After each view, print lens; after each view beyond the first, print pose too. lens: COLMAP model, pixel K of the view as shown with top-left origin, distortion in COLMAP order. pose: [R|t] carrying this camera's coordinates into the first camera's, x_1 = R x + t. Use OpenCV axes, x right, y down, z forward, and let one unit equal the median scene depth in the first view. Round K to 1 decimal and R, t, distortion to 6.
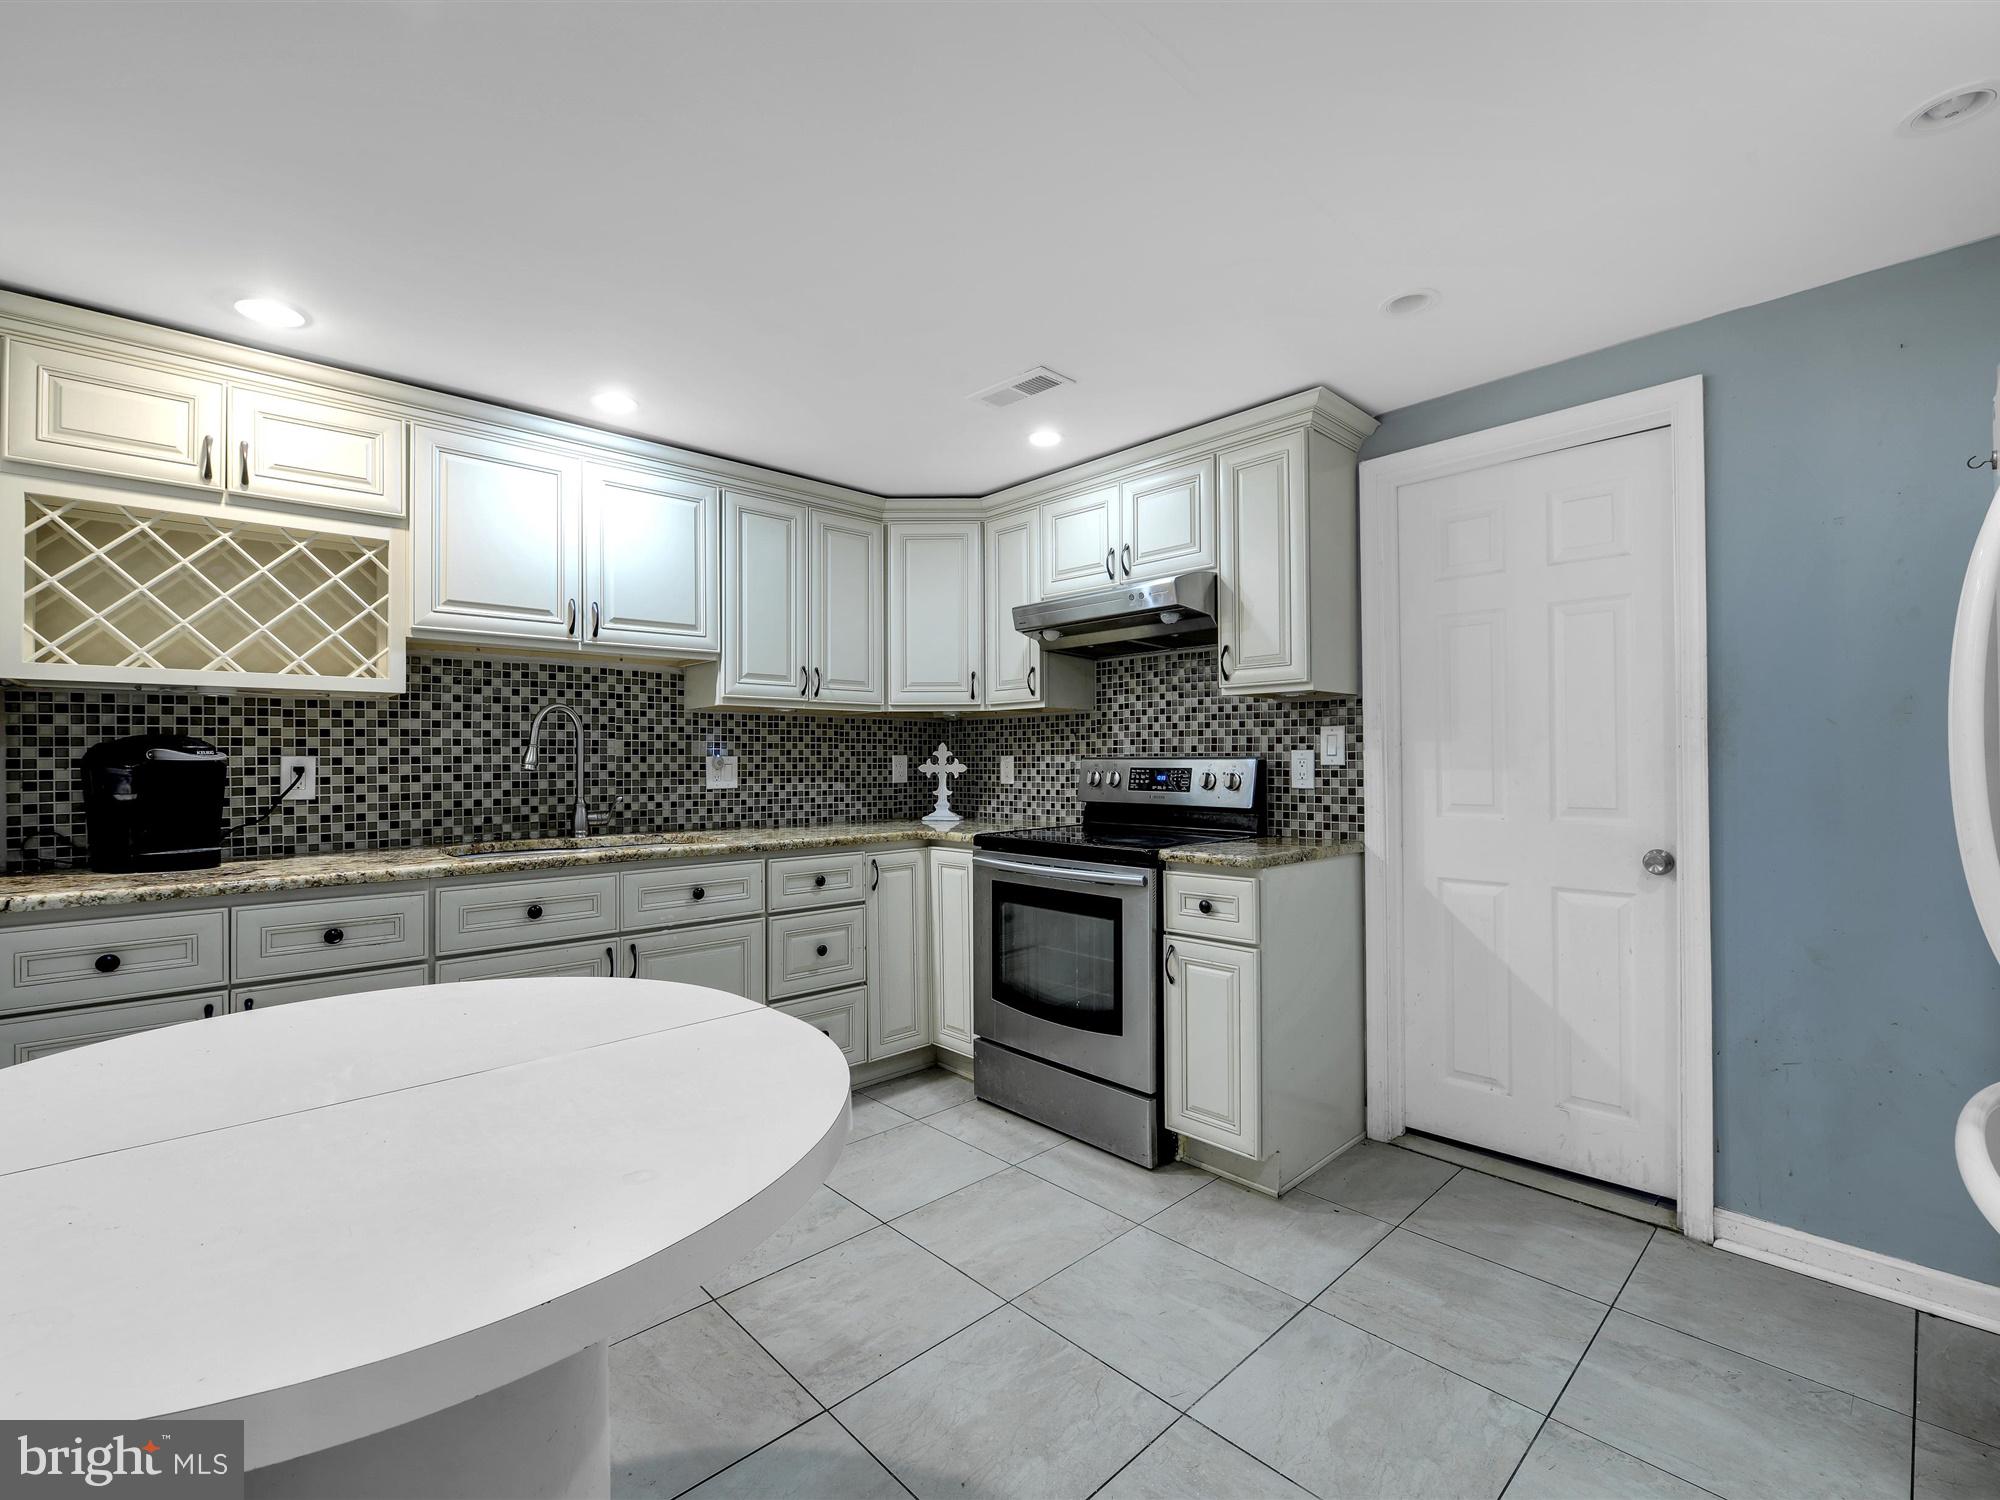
lens RADIAL K [[898.2, 0, 1013.6], [0, 898.2, 752.0], [0, 0, 1]] dist [-0.002170, -0.000019]
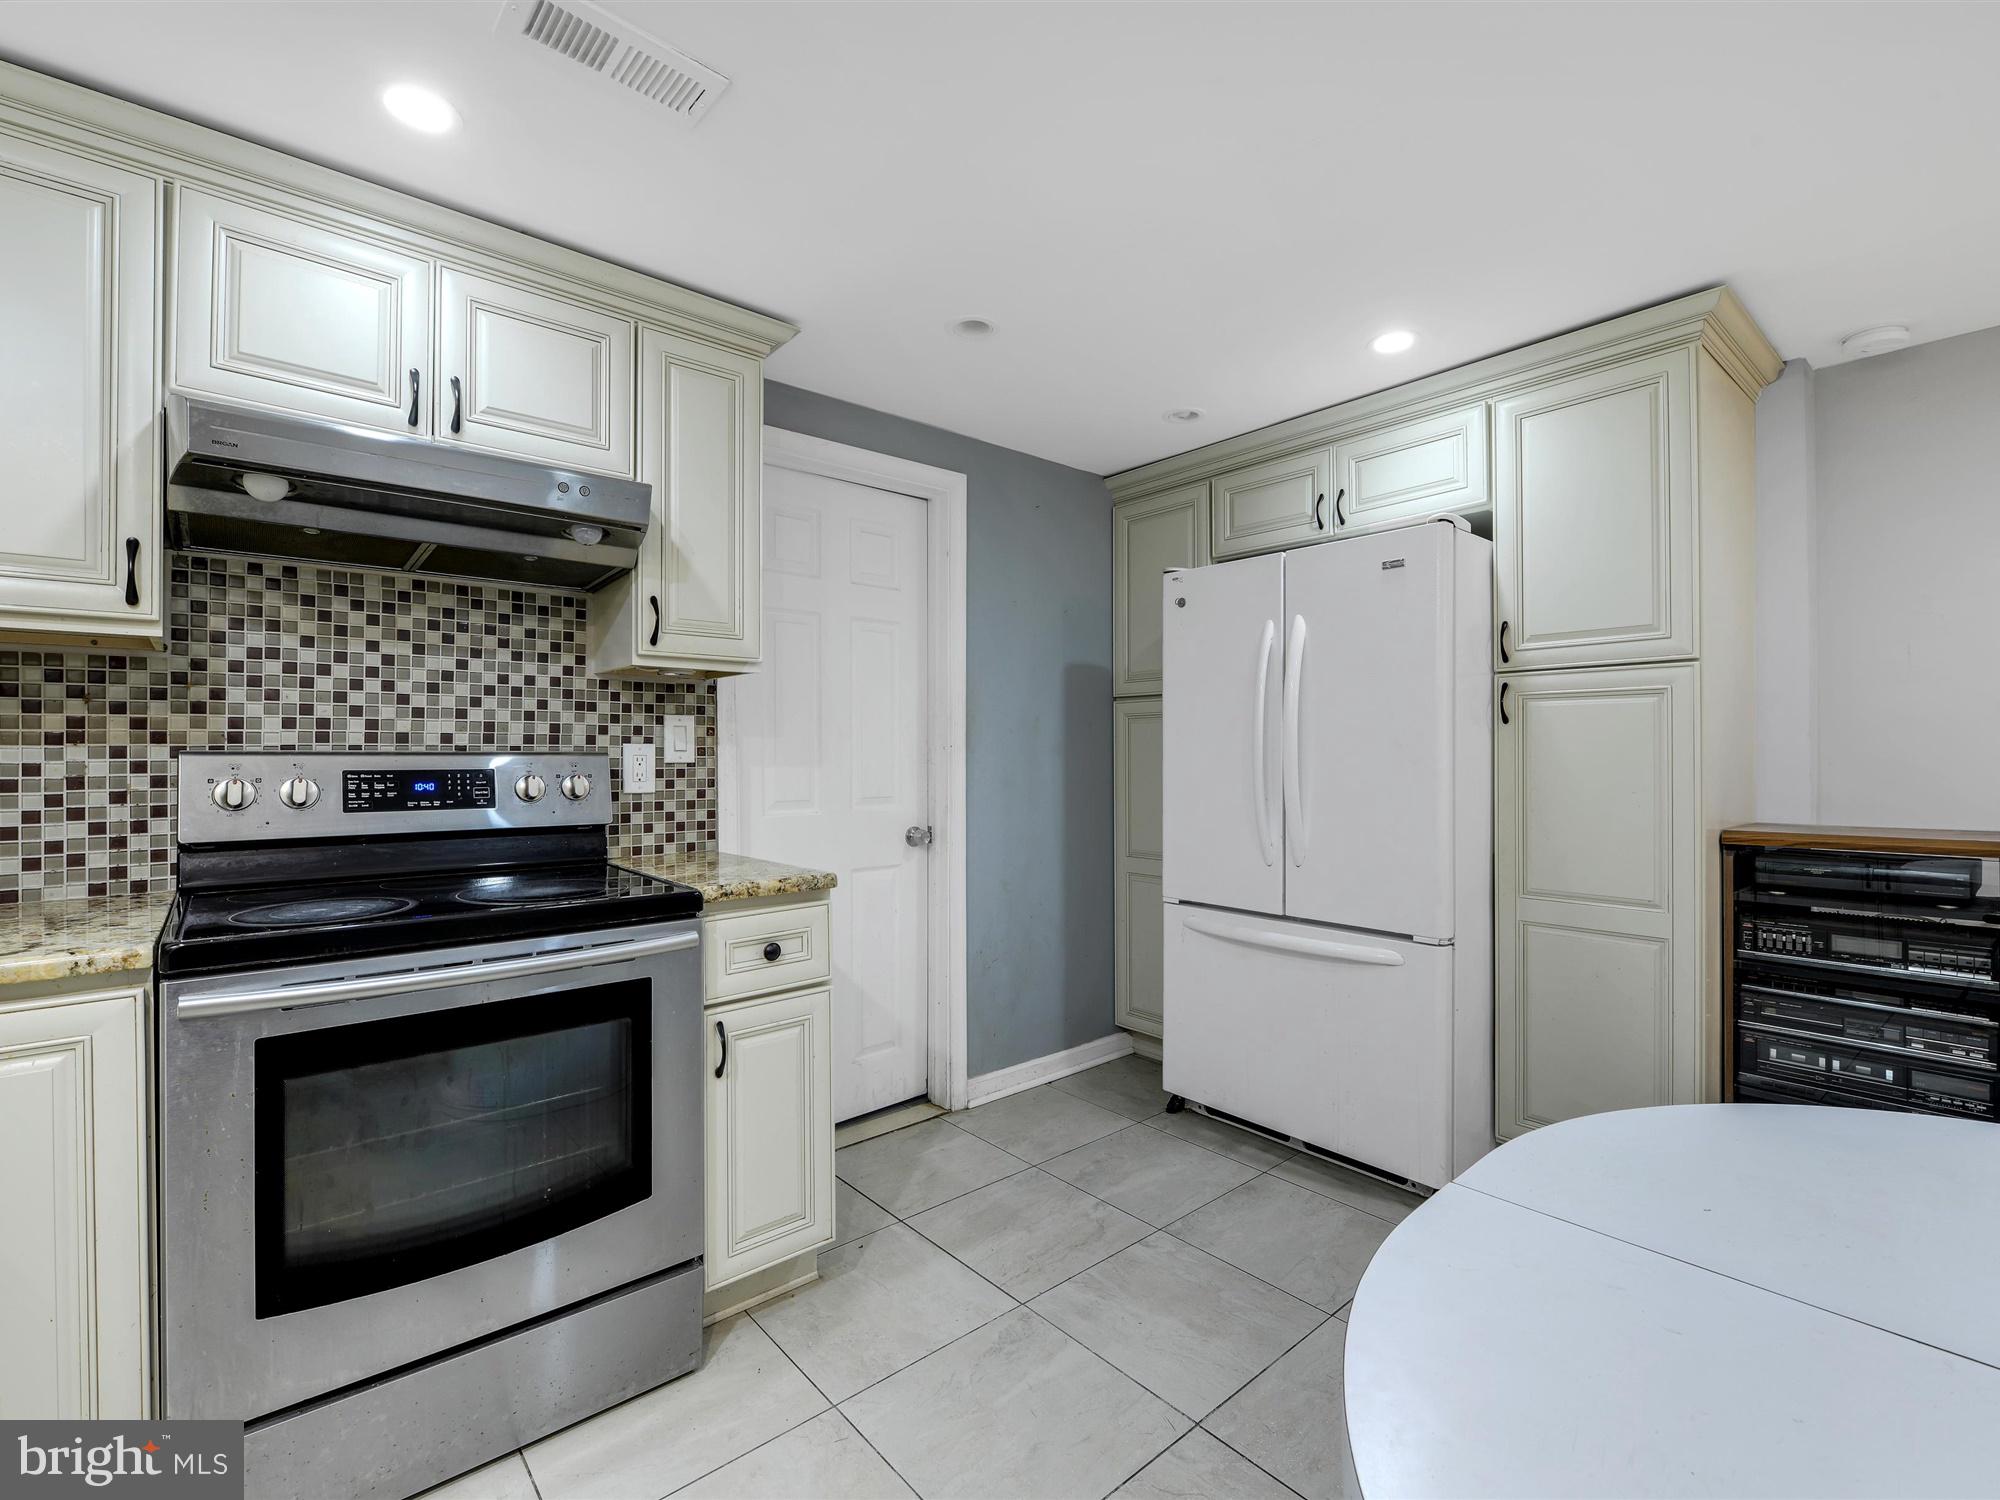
lens RADIAL K [[898.2, 0, 1012.0], [0, 898.2, 751.4], [0, 0, 1]] dist [-0.002170, -0.000019]
pose [[0.044587, 0.005928, 0.998988, -0.425929], [-0.007686, 0.999955, -0.005591, 0.006120], [-0.998976, -0.007429, 0.044631, 0.620062]]
